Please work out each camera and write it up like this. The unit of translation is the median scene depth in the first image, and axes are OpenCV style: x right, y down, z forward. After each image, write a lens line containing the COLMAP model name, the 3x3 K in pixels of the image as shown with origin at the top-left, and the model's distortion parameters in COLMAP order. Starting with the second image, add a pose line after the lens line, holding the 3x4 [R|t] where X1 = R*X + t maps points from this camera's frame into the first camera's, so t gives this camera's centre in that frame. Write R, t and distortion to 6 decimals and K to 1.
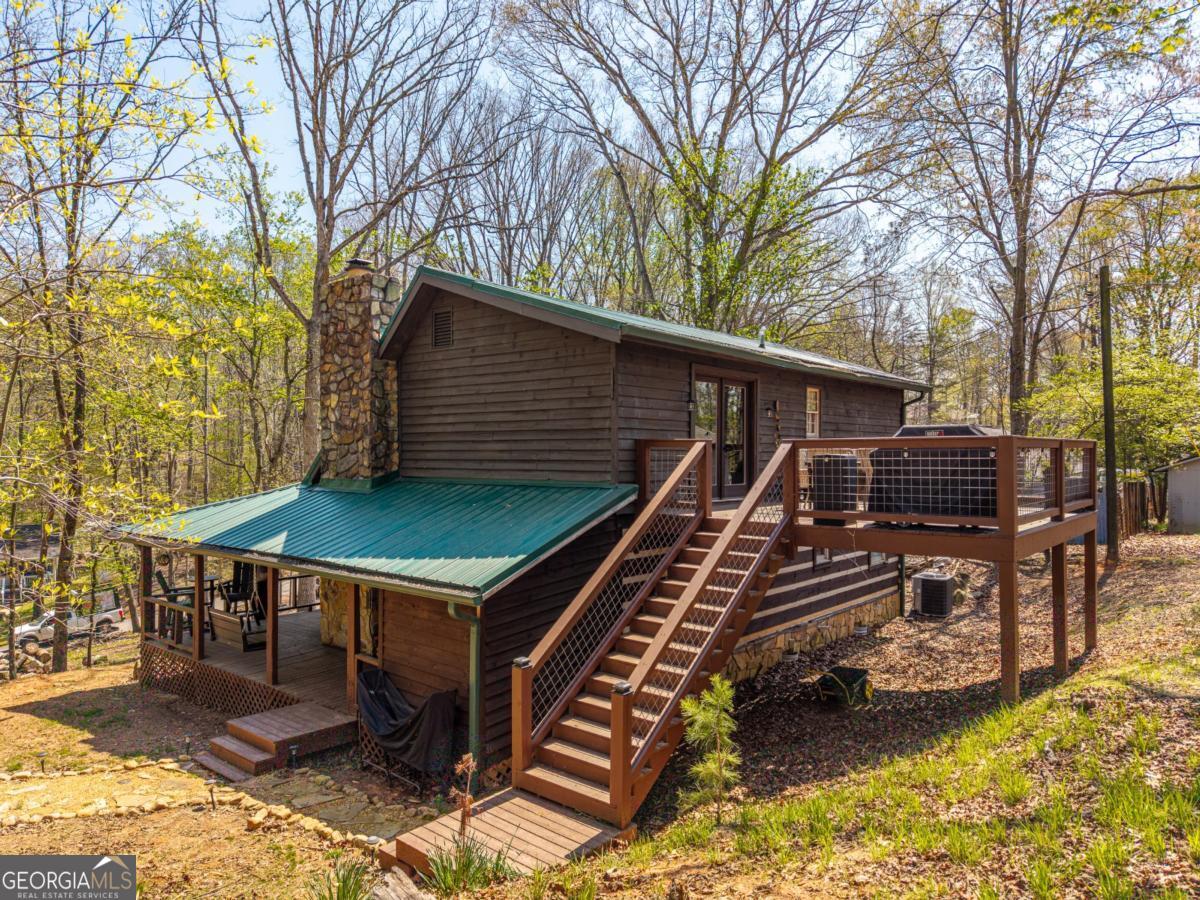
lens RADIAL K [[808.0, 0, 599.8], [0, 808.0, 448.1], [0, 0, 1]] dist [0.033562, -0.012689]
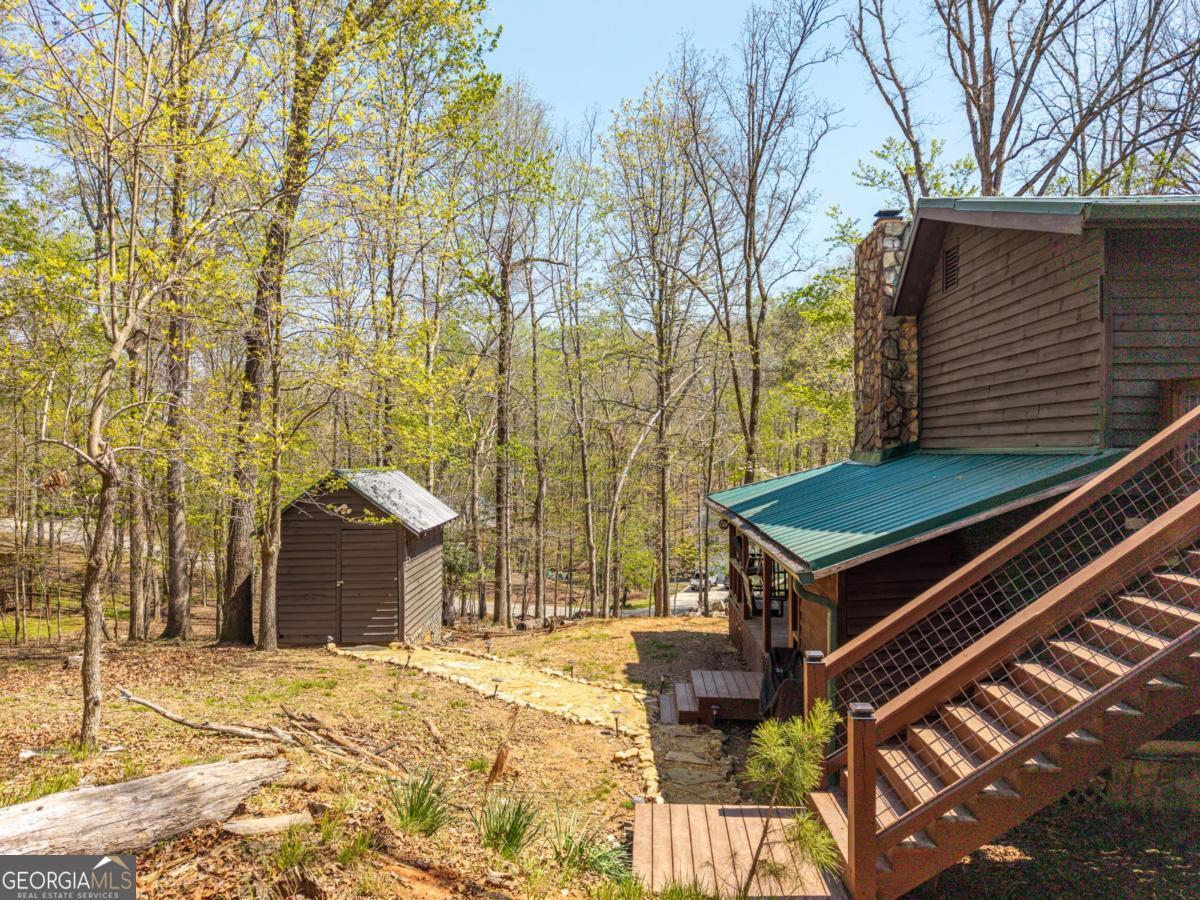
lens RADIAL K [[808.0, 0, 600.0], [0, 808.0, 453.4], [0, 0, 1]] dist [0.033562, -0.012689]
pose [[0.608623, -0.000687, -0.793459, 0.331564], [0.009635, 0.999932, 0.006525, 0.044376], [0.793401, -0.011616, 0.608588, 0.276913]]
